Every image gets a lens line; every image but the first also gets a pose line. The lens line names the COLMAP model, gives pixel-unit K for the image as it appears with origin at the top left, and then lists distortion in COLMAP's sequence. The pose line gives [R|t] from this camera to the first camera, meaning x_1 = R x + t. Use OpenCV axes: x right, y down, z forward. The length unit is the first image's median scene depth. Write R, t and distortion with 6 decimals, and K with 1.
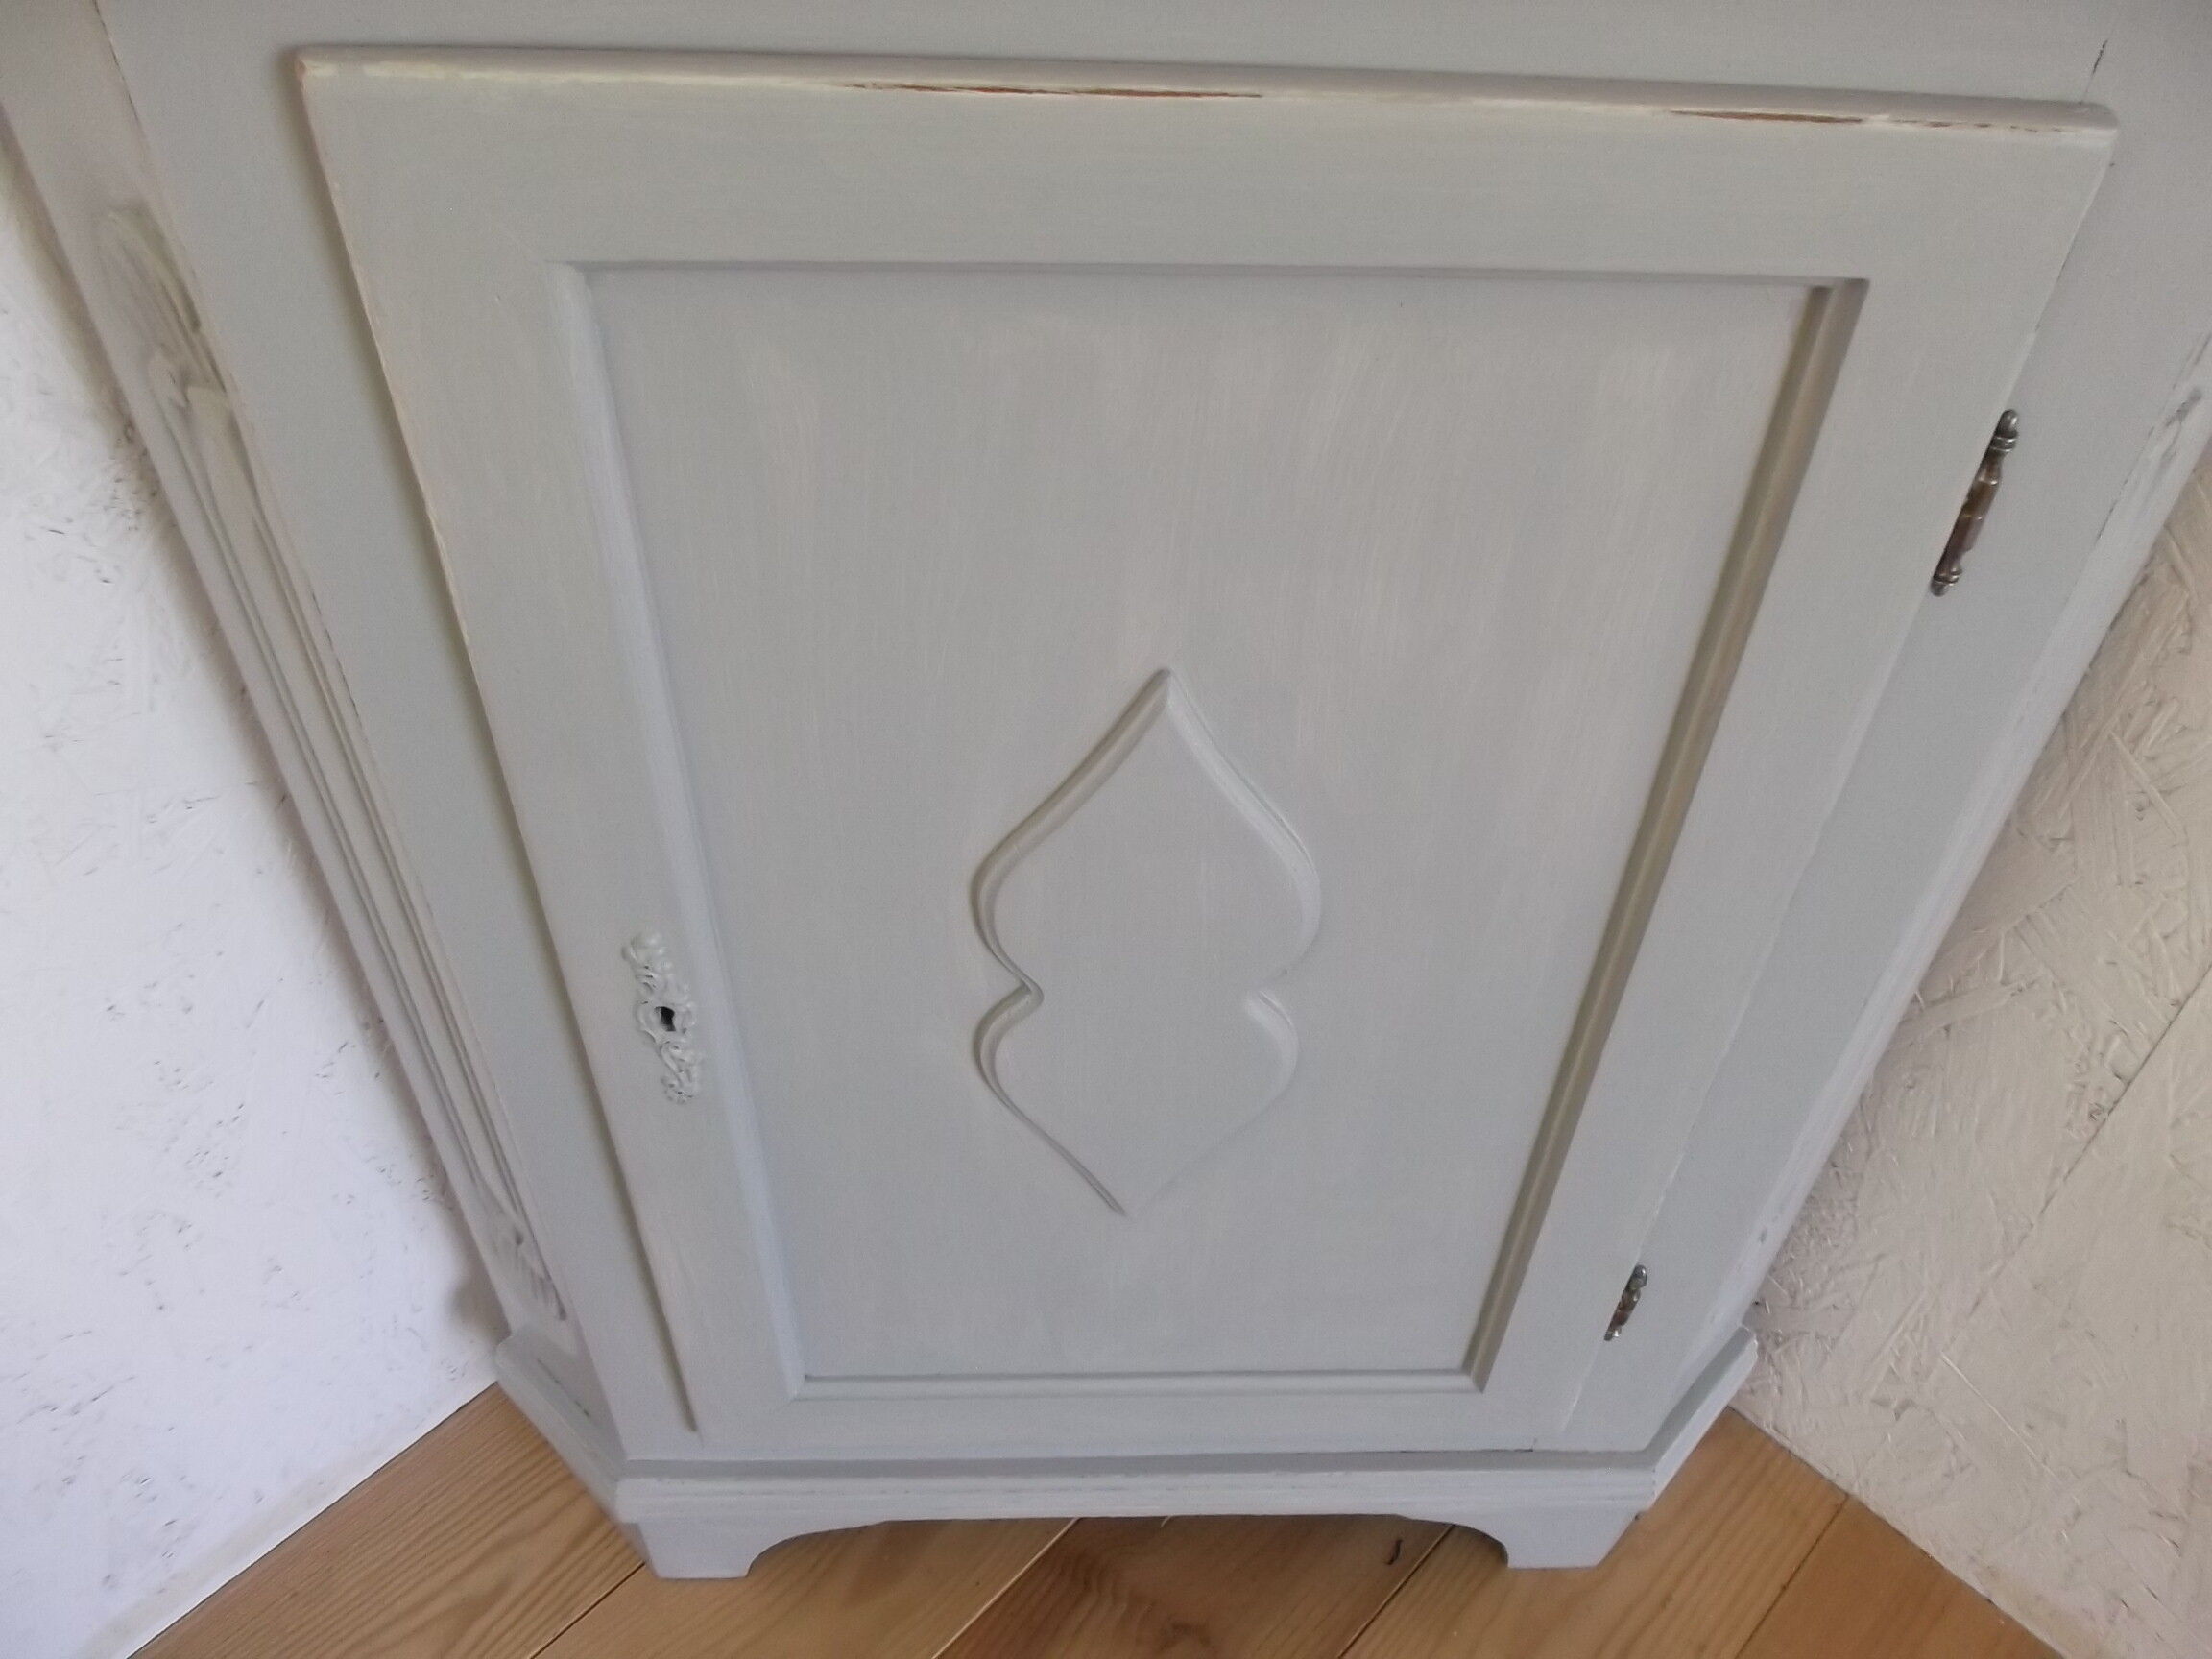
lens RADIAL K [[1746.3, 0, 1134.7], [0, 1746.3, 824.9], [0, 0, 1]] dist [-0.074877, 0.048577]
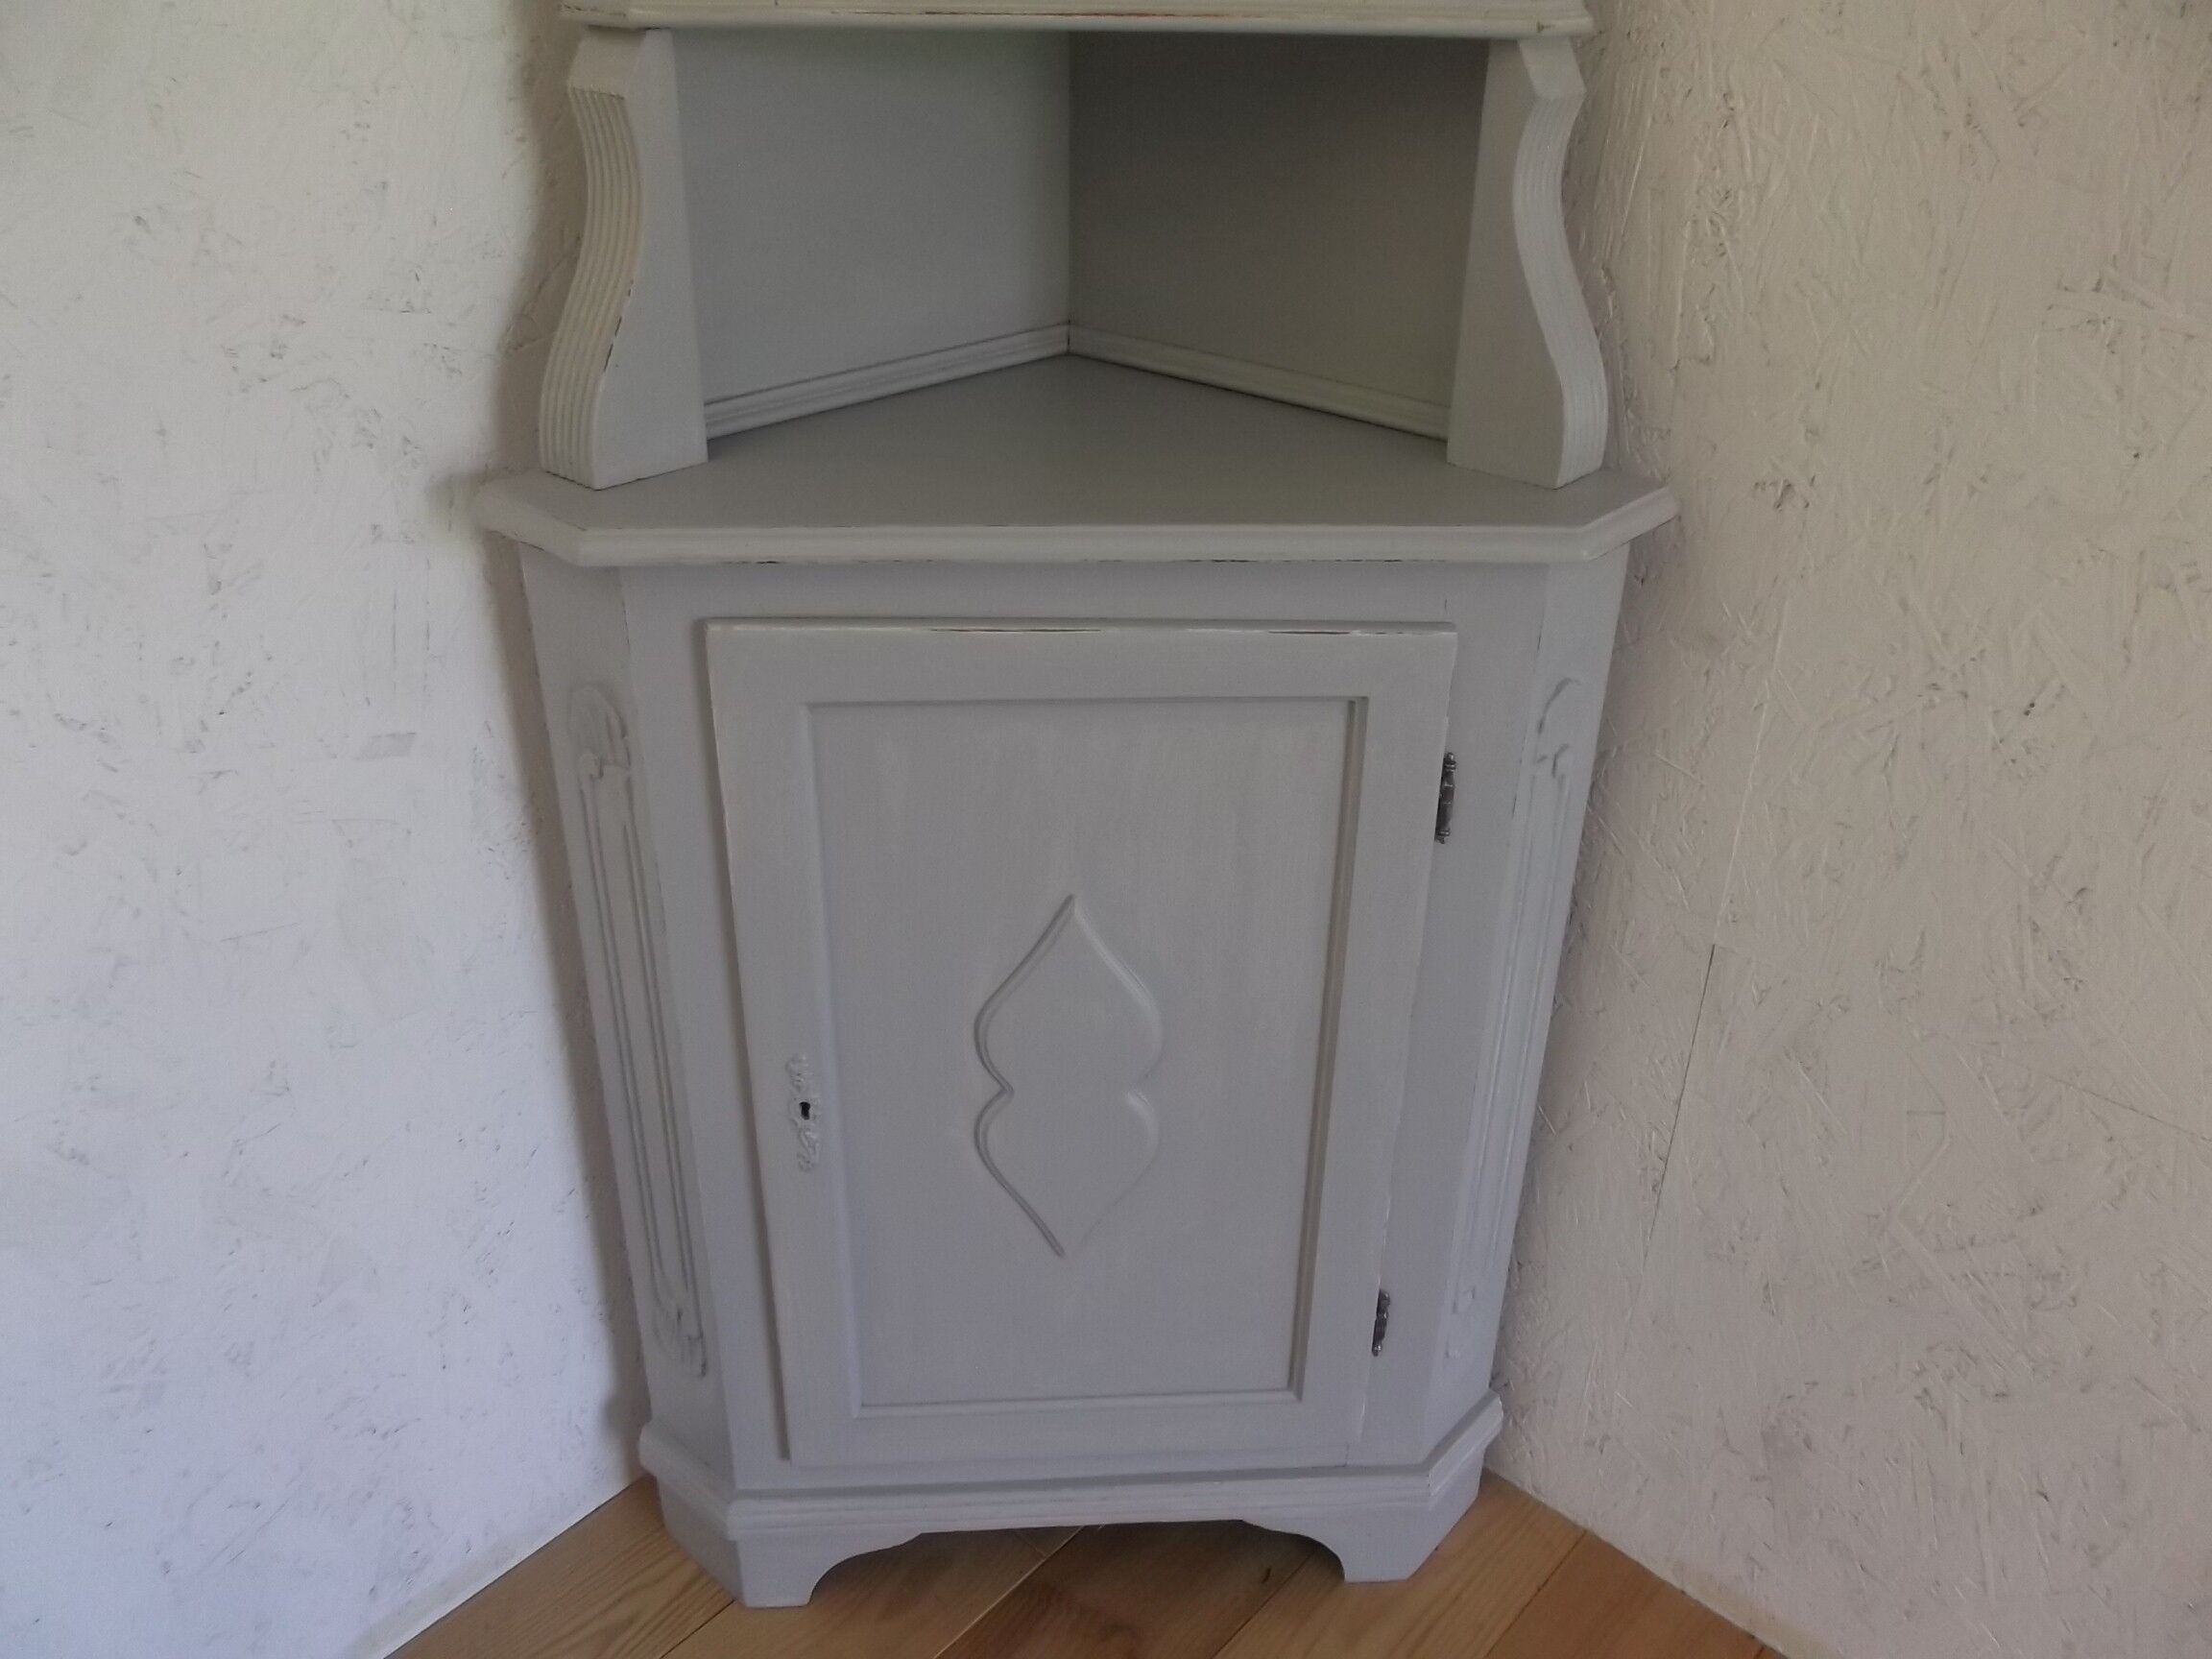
lens RADIAL K [[1746.3, 0, 1128.5], [0, 1746.3, 885.8], [0, 0, 1]] dist [-0.074877, 0.048577]
pose [[0.999306, -0.026171, 0.026497, 0.017719], [0.031572, 0.972679, -0.229997, 0.225203], [-0.019753, 0.230674, 0.972830, -0.596308]]
